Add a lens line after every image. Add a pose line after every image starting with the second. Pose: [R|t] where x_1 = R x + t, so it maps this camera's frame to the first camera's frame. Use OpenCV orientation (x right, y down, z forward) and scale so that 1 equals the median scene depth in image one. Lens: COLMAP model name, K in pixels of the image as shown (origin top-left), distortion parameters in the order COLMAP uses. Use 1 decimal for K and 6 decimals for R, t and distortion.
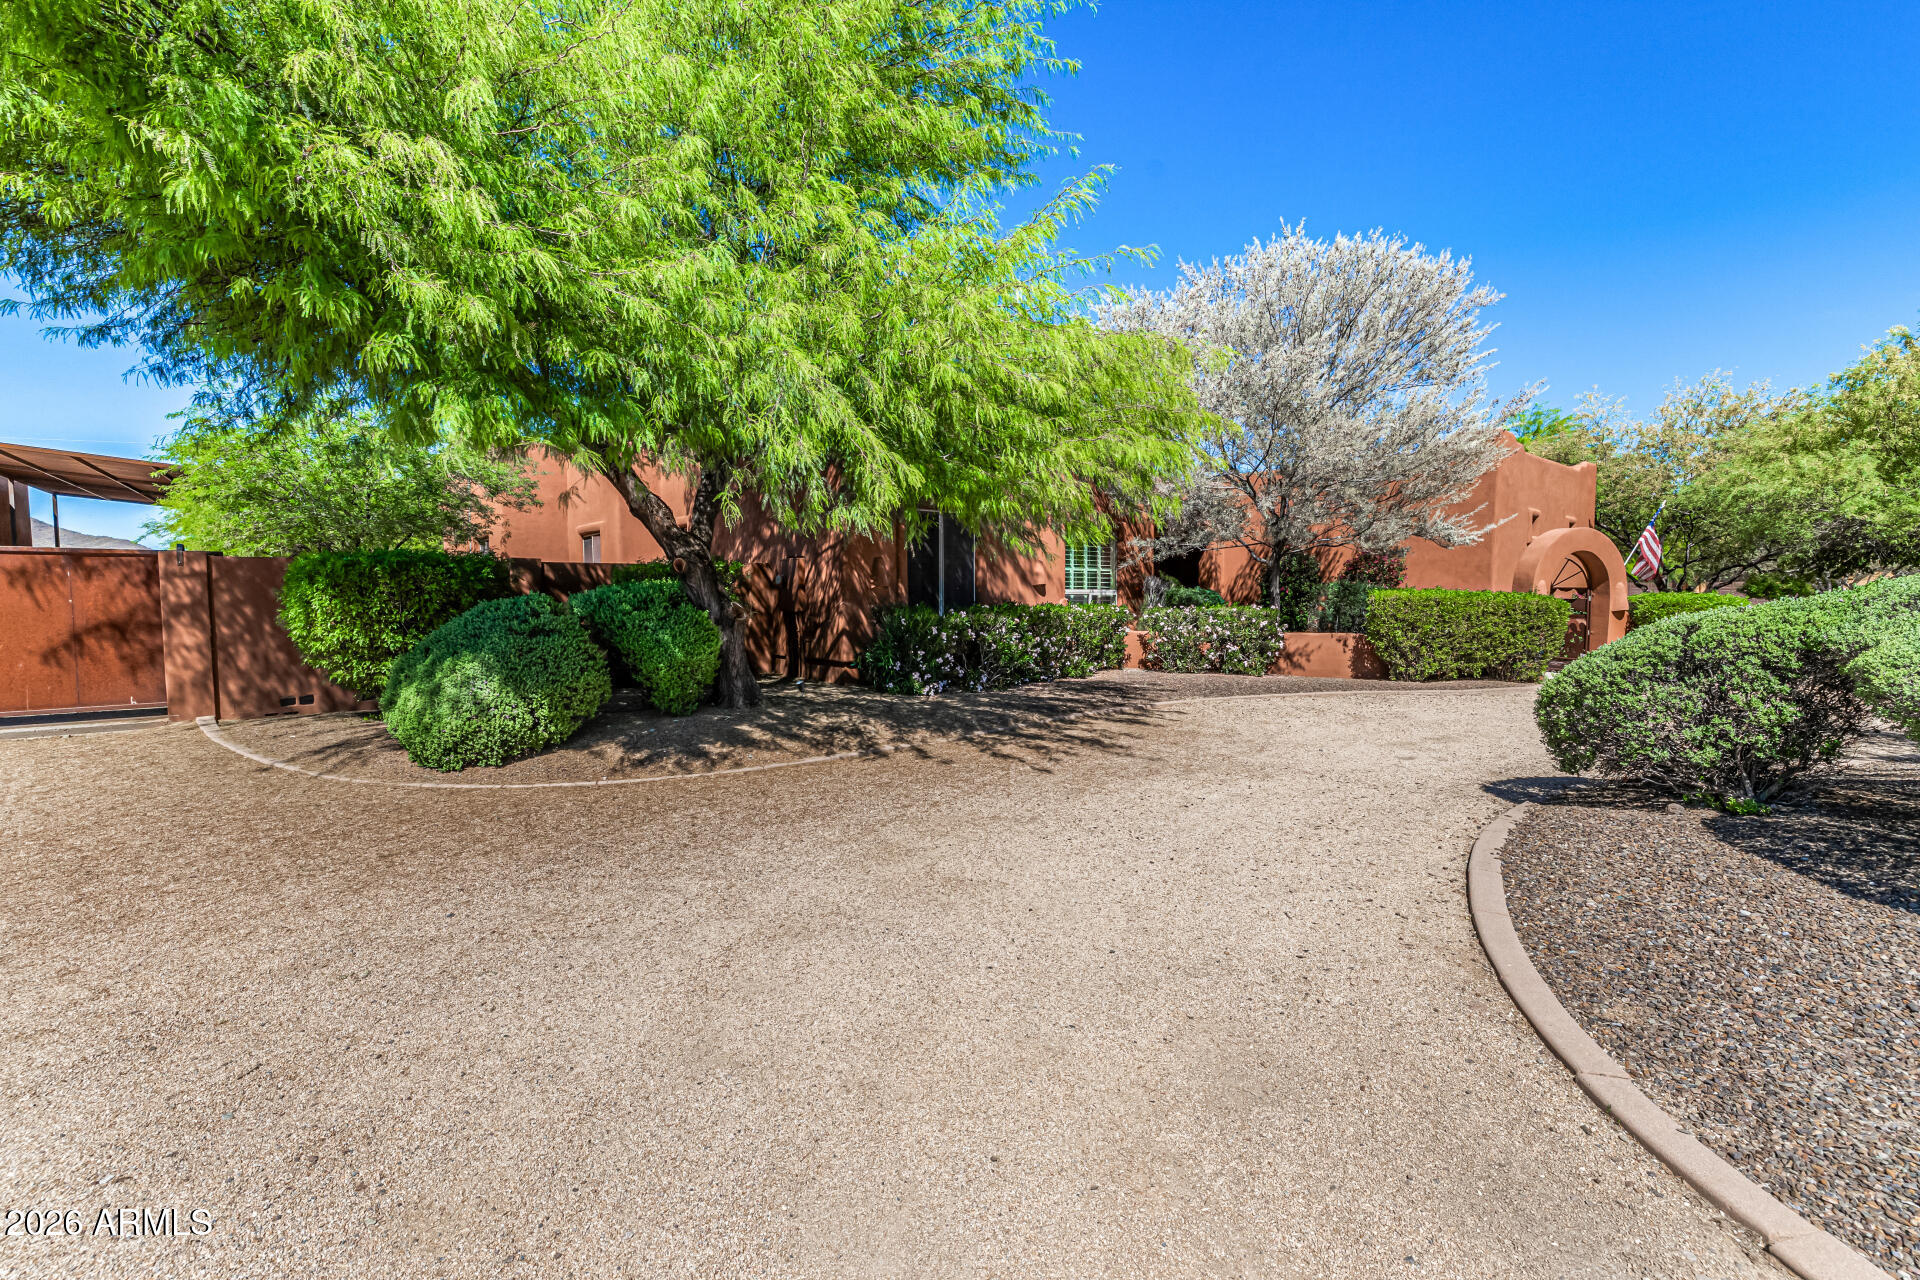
lens RADIAL K [[830.5, 0, 960.2], [0, 830.5, 663.1], [0, 0, 1]] dist [-0.001411, 0.000305]
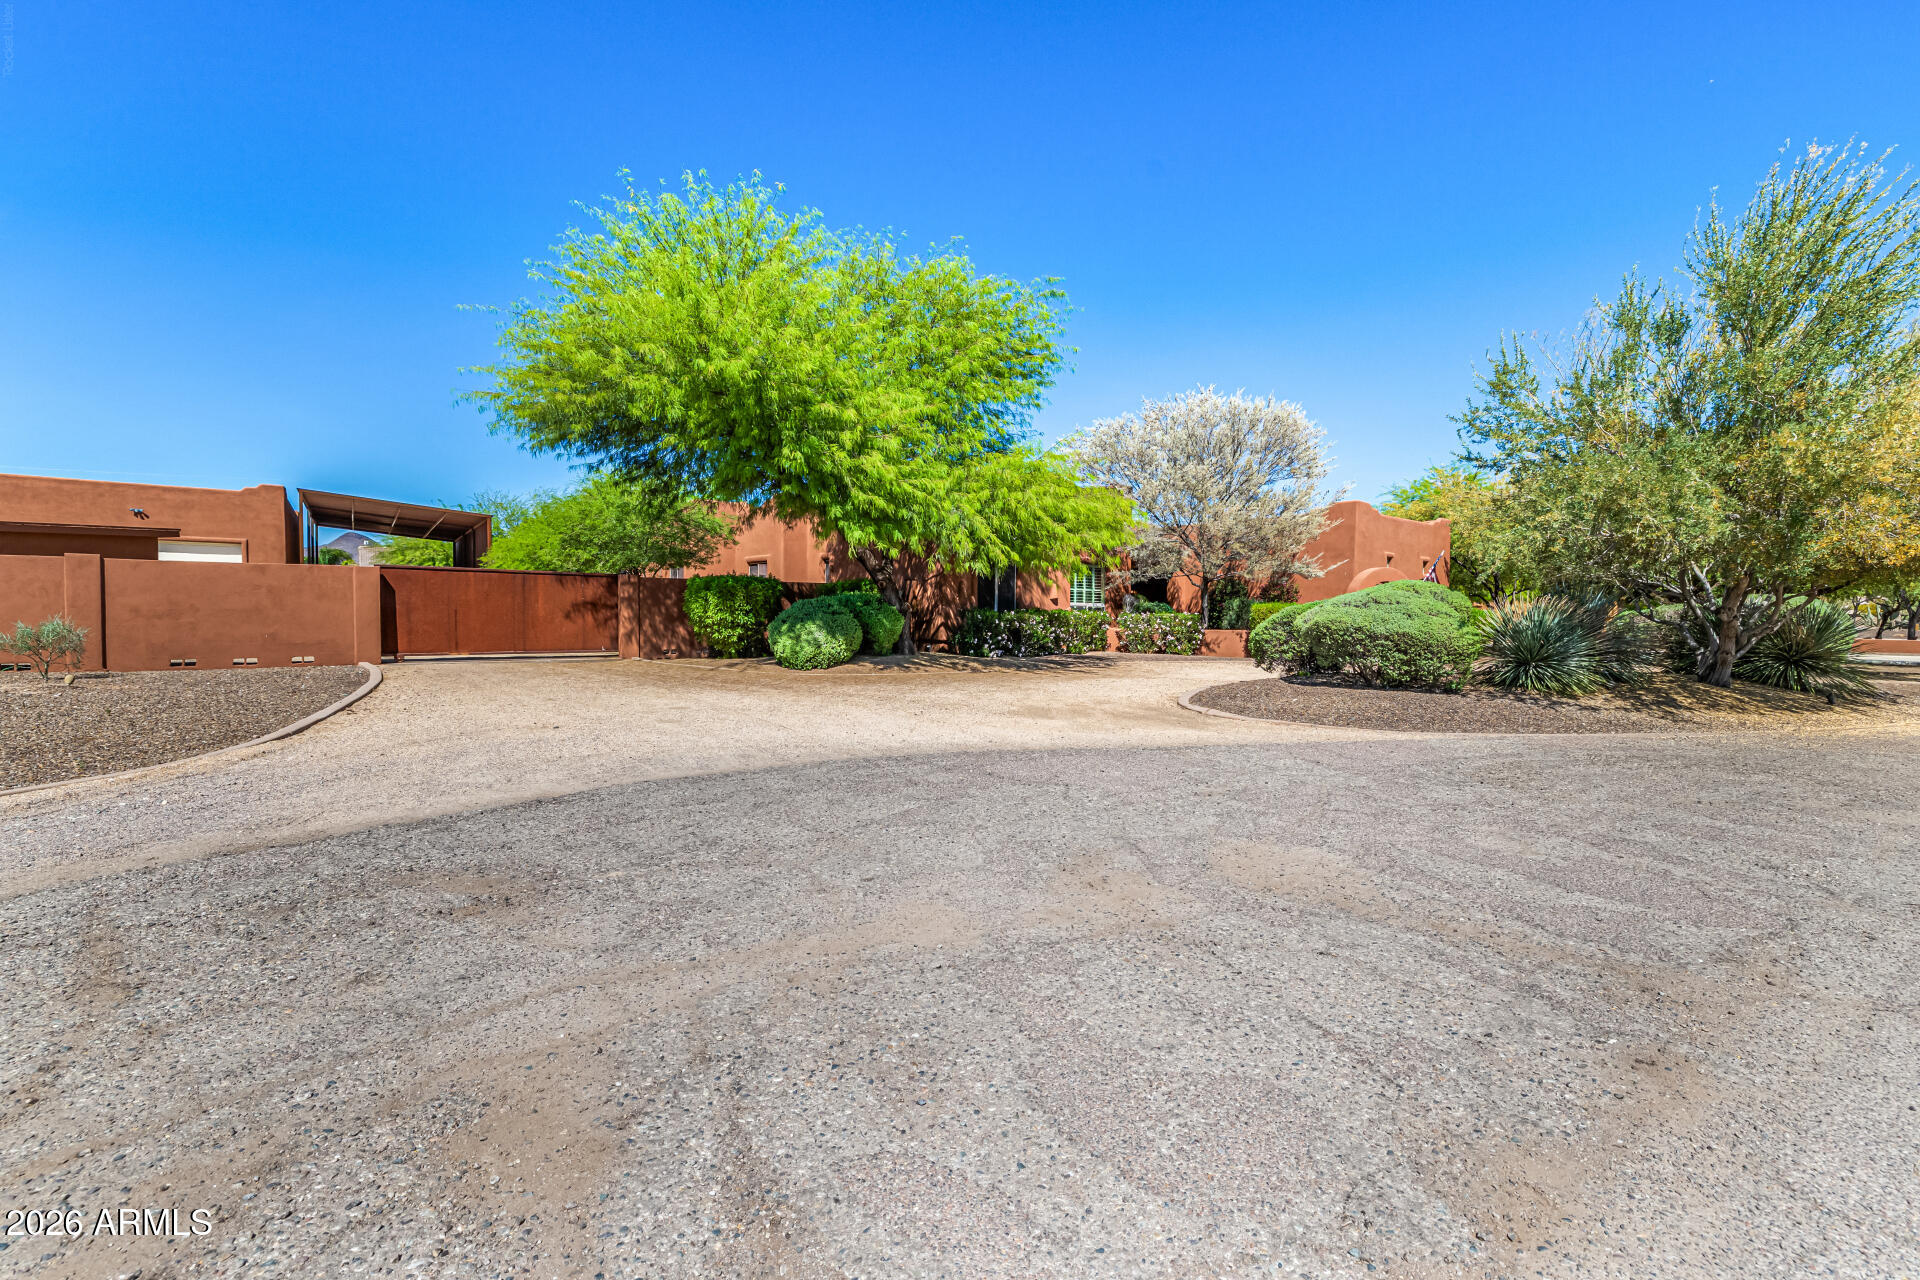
lens RADIAL K [[830.5, 0, 960.2], [0, 830.5, 663.1], [0, 0, 1]] dist [-0.001411, 0.000305]
pose [[0.999838, 0.013030, -0.012390, -0.075625], [-0.013320, 0.999632, -0.023638, 0.083014], [0.012077, 0.023799, 0.999644, -0.709162]]
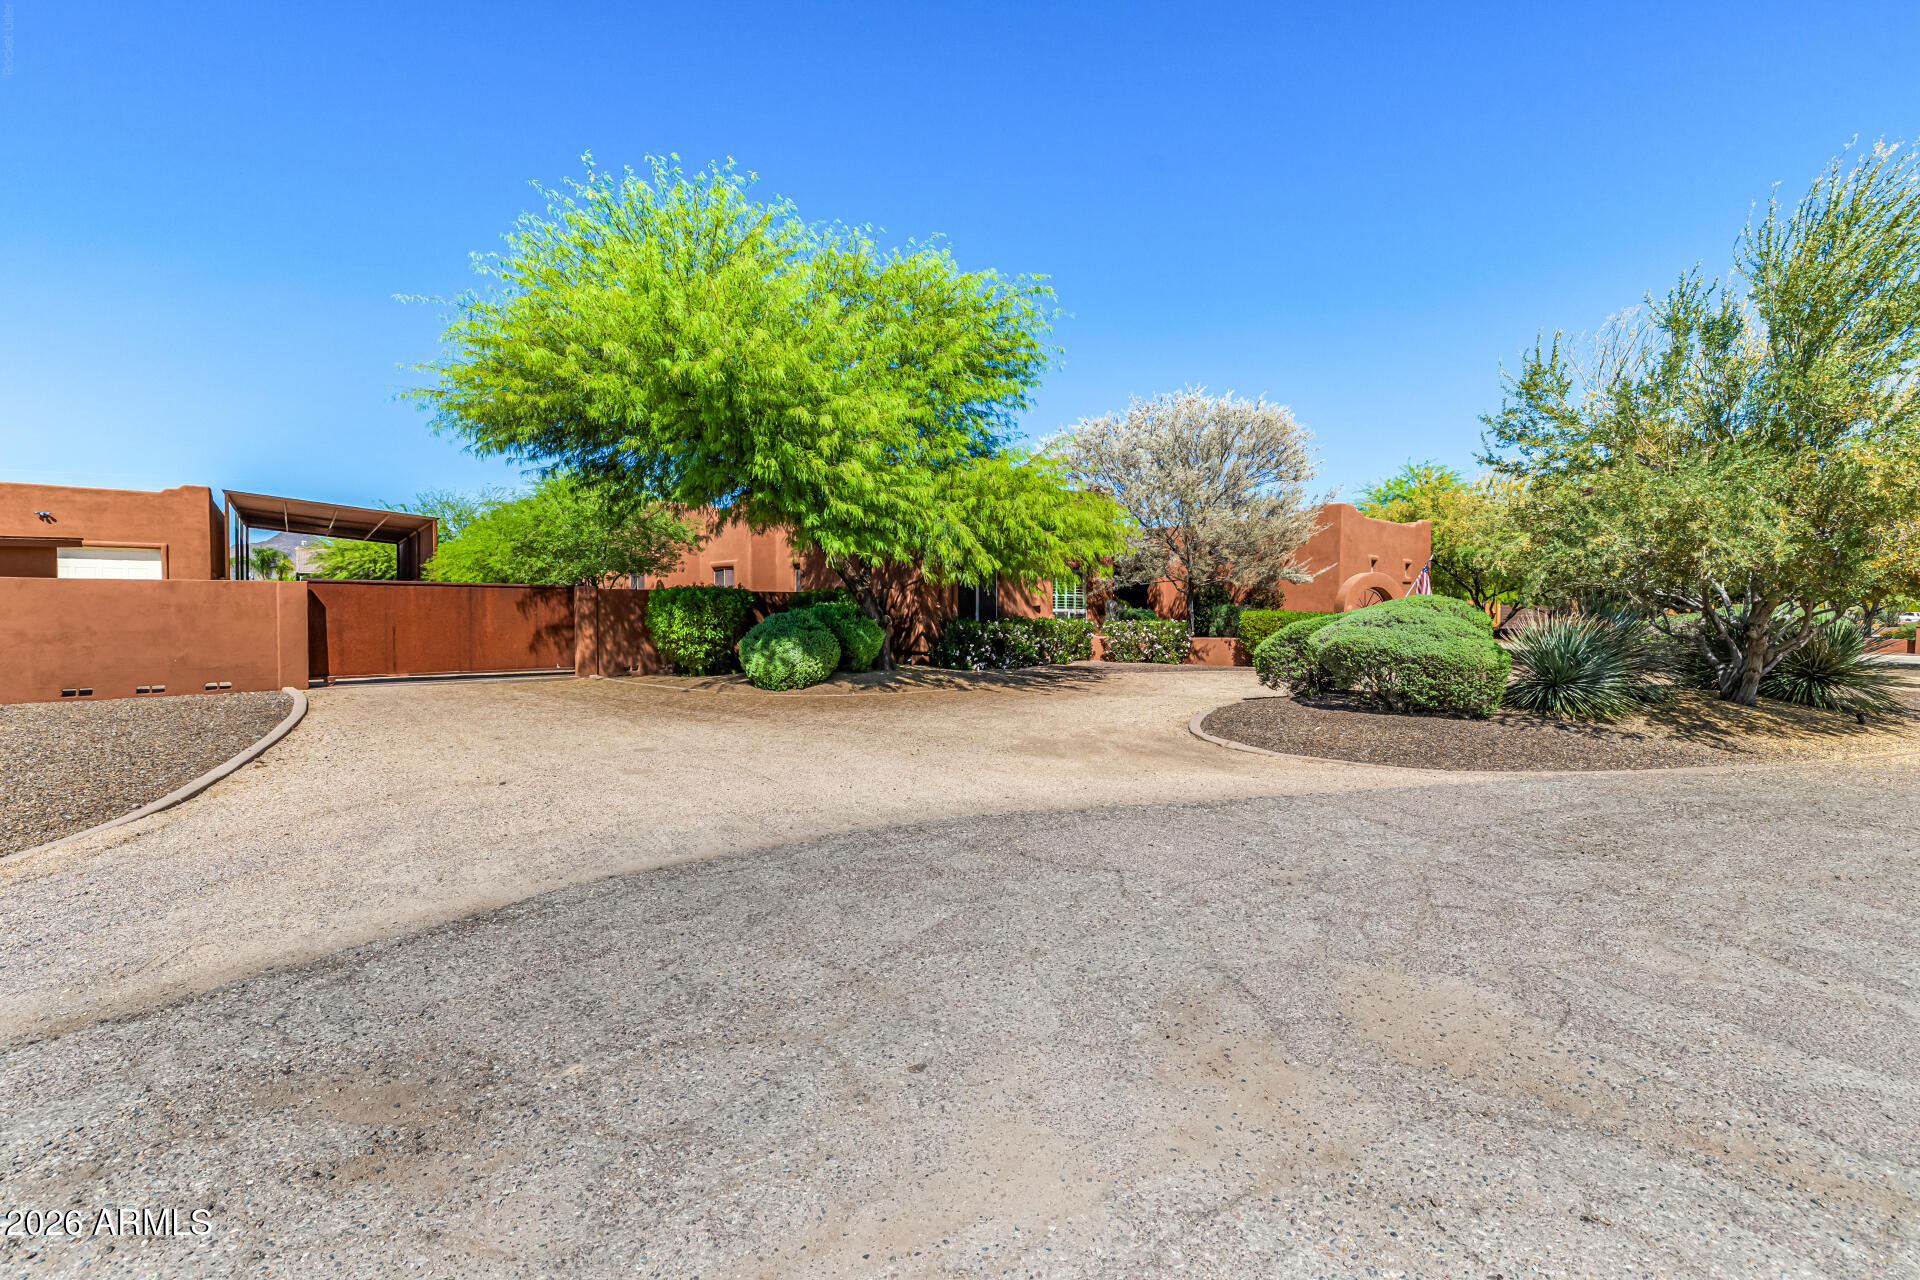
lens RADIAL K [[838.7, 0, 960.6], [0, 838.7, 645.6], [0, 0, 1]] dist [0.000142, 0.000016]
pose [[0.999573, 0.005218, 0.028763, -0.105039], [-0.004034, 0.999148, -0.041076, 0.051948], [-0.028953, 0.040942, 0.998742, -0.644252]]
